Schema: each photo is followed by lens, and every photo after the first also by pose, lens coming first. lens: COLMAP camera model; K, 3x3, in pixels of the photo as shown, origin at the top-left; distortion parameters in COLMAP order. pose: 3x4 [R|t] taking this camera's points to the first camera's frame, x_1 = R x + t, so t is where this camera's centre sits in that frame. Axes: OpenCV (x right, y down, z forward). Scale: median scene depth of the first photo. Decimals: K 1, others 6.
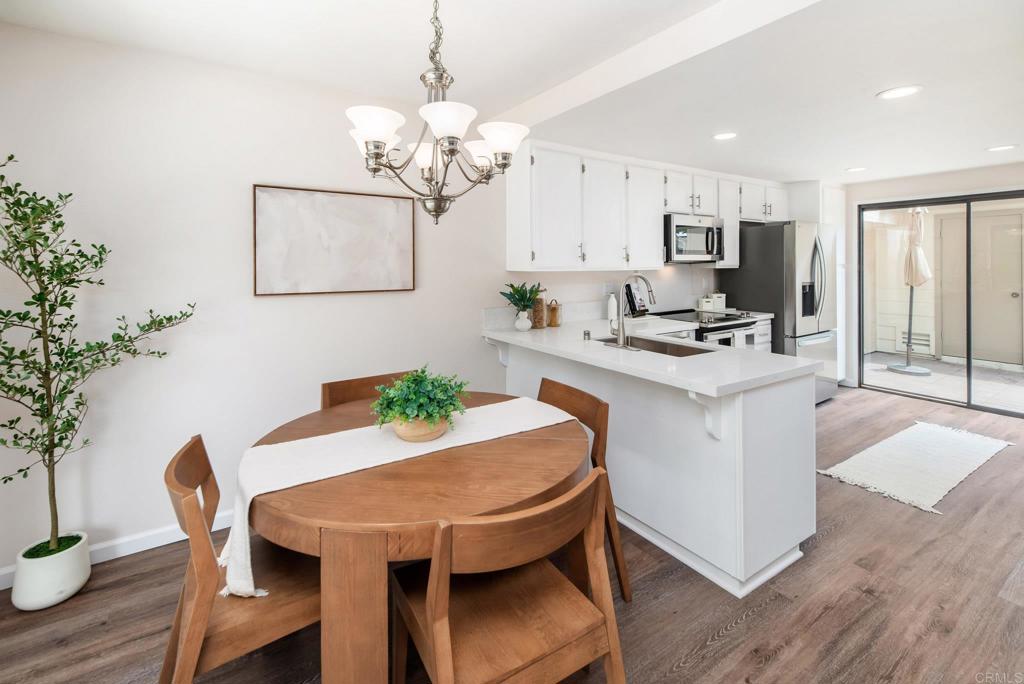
lens RADIAL K [[456.9, 0, 519.6], [0, 456.9, 271.3], [0, 0, 1]] dist [0.004802, 0.000170]
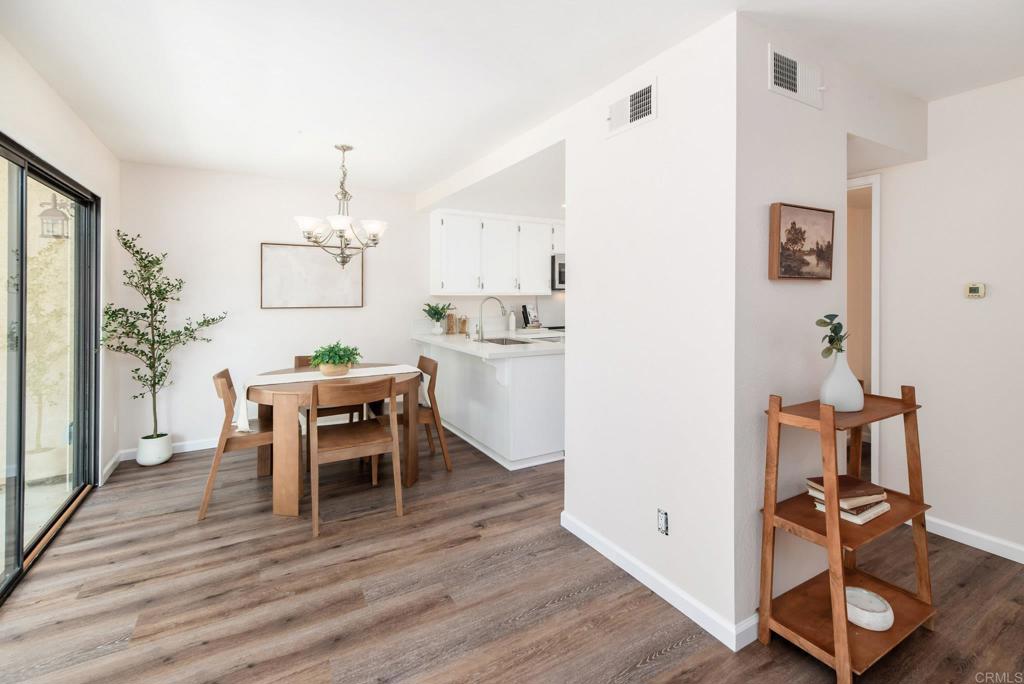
lens RADIAL K [[456.9, 0, 516.8], [0, 456.9, 295.8], [0, 0, 1]] dist [0.004802, 0.000170]
pose [[0.998368, 0.001036, -0.057106, 0.340772], [-0.001739, 0.999923, -0.012262, 0.018791], [0.057089, 0.012341, 0.998293, -0.469556]]
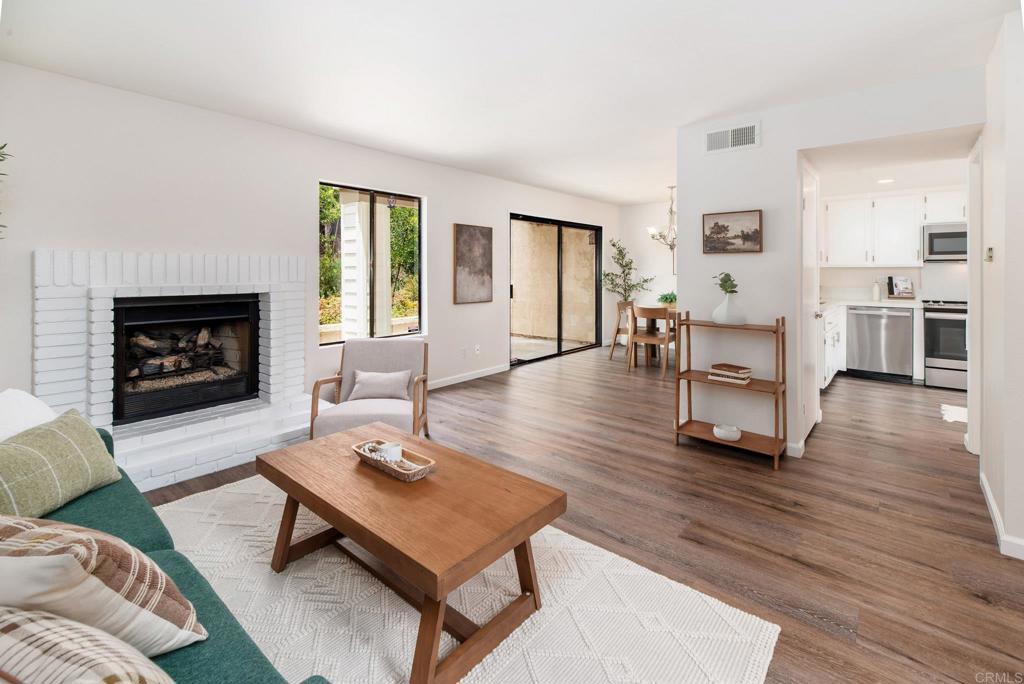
lens RADIAL K [[456.9, 0, 518.2], [0, 456.9, 259.7], [0, 0, 1]] dist [0.004802, 0.000170]
pose [[0.278500, -0.019952, -0.960229, 1.493455], [-0.018747, 0.999481, -0.026205, 0.039921], [0.960253, 0.025299, 0.277981, -0.601969]]
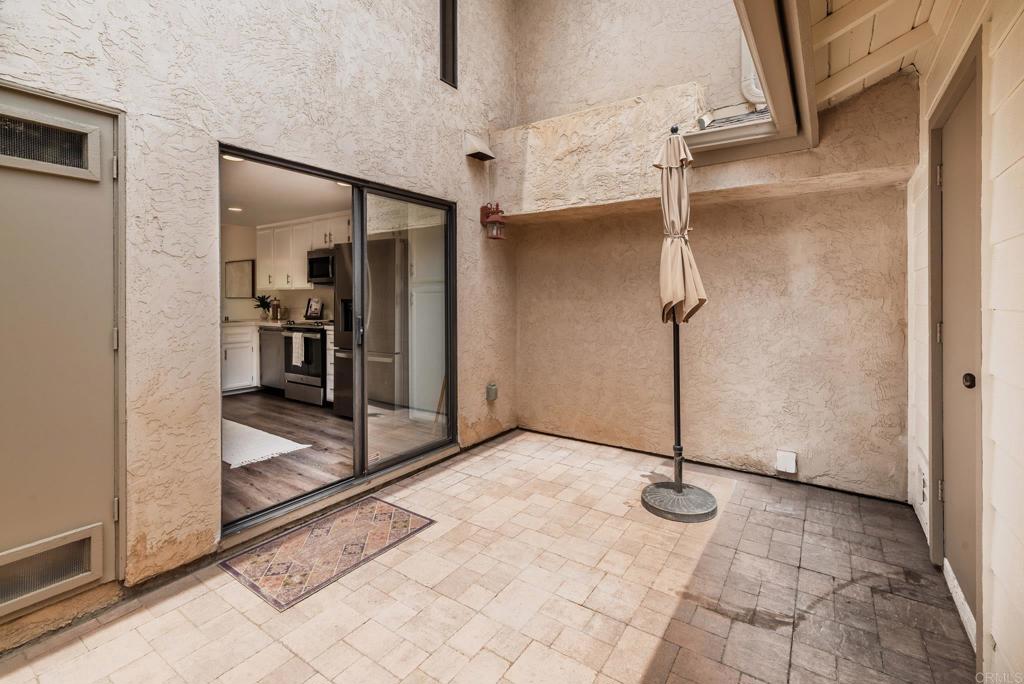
lens RADIAL K [[456.9, 0, 518.5], [0, 456.9, 299.6], [0, 0, 1]] dist [0.004802, 0.000170]
pose [[0.381969, 0.006759, -0.924151, 2.248048], [-0.014410, 0.999895, 0.001357, 0.022501], [0.924063, 0.012798, 0.382026, 1.224911]]
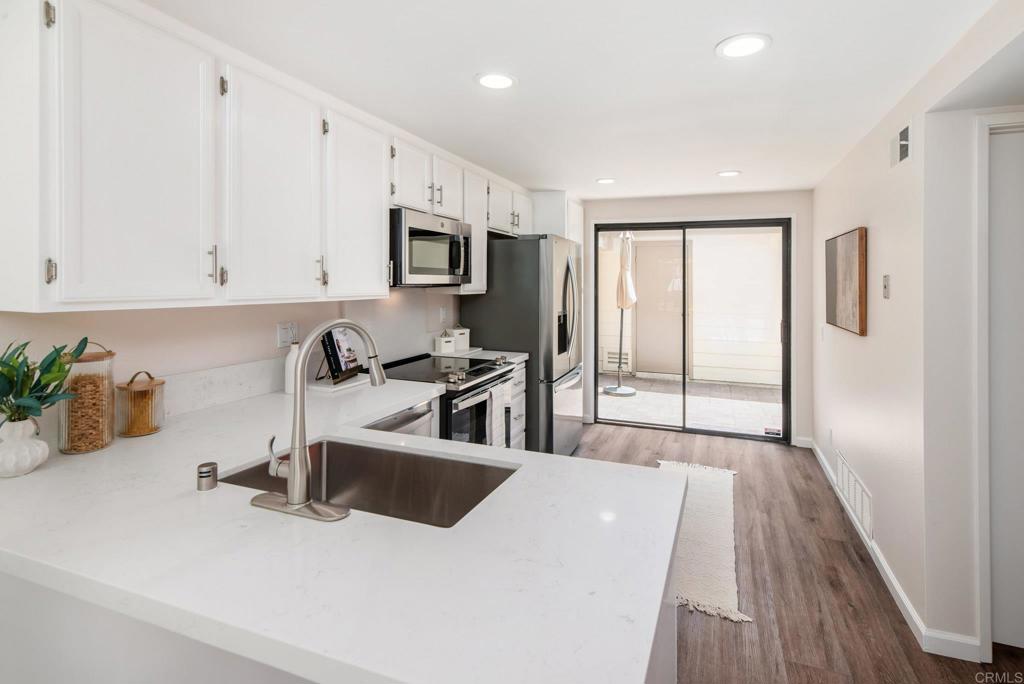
lens RADIAL K [[491.4, 0, 543.2], [0, 491.4, 287.1], [0, 0, 1]] dist [0.007080, 0.001377]
pose [[0.803956, 0.006997, 0.594647, 0.105888], [-0.004707, 0.999974, -0.005403, -0.019018], [-0.594670, 0.001545, 0.803968, 0.408139]]
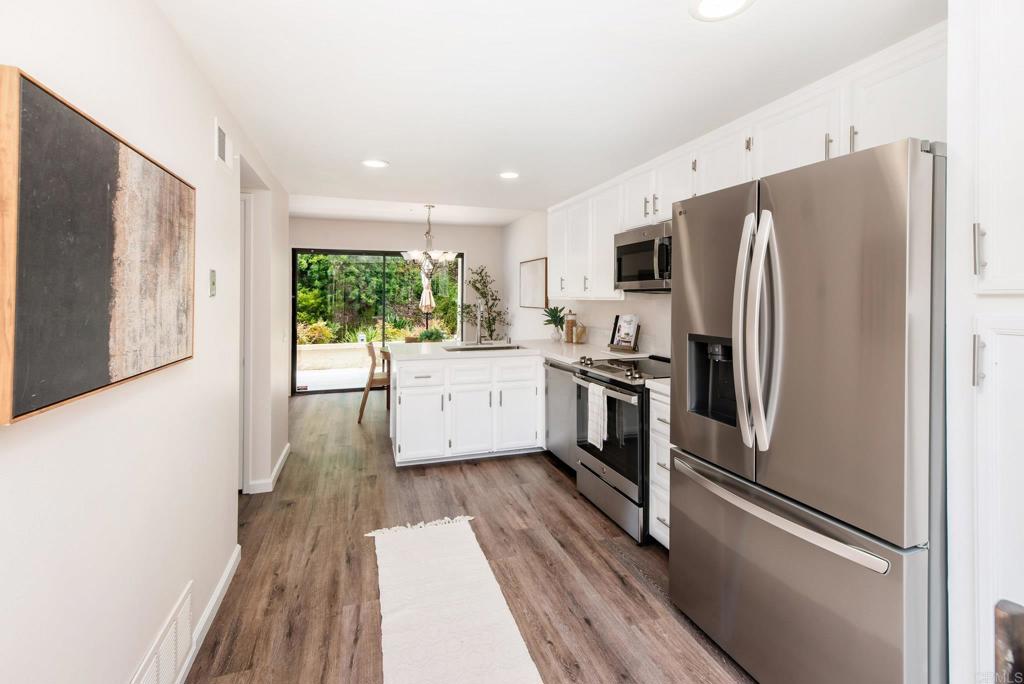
lens RADIAL K [[456.9, 0, 506.6], [0, 456.9, 302.5], [0, 0, 1]] dist [0.004802, 0.000170]
pose [[-0.270048, 0.016209, -0.962710, 1.376333], [-0.014035, 0.999686, 0.020769, -0.016363], [0.962744, 0.019120, -0.269736, 1.191167]]
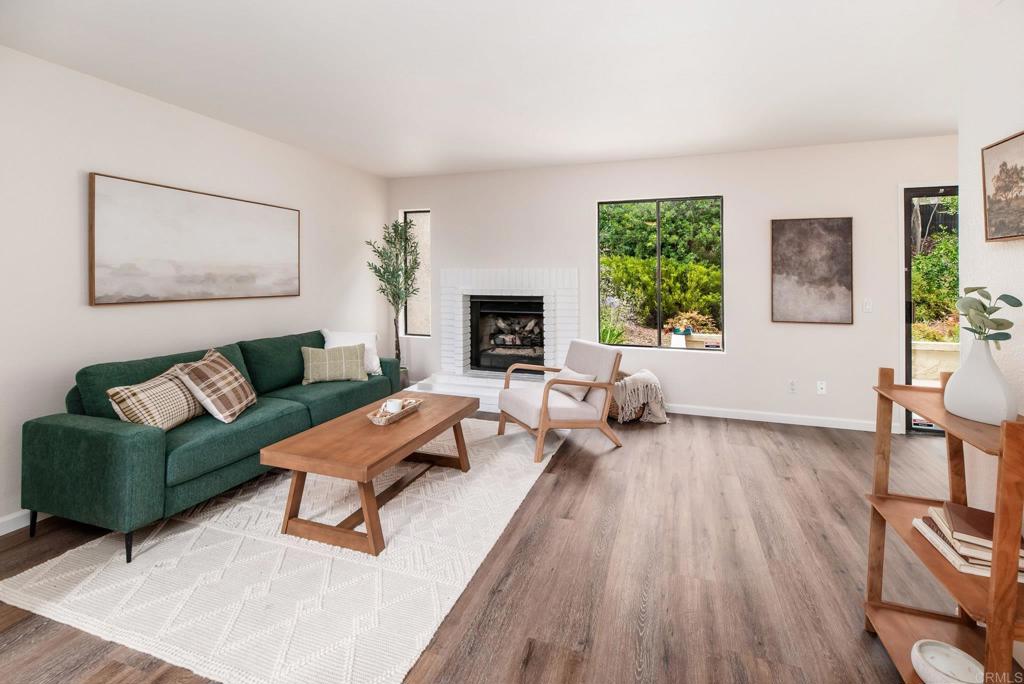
lens RADIAL K [[456.9, 0, 515.6], [0, 456.9, 273.1], [0, 0, 1]] dist [0.004802, 0.000170]
pose [[-0.795455, -0.003330, -0.606003, 1.237635], [-0.008393, 0.999950, 0.005522, 0.022474], [0.605954, 0.009479, -0.795443, 0.163565]]
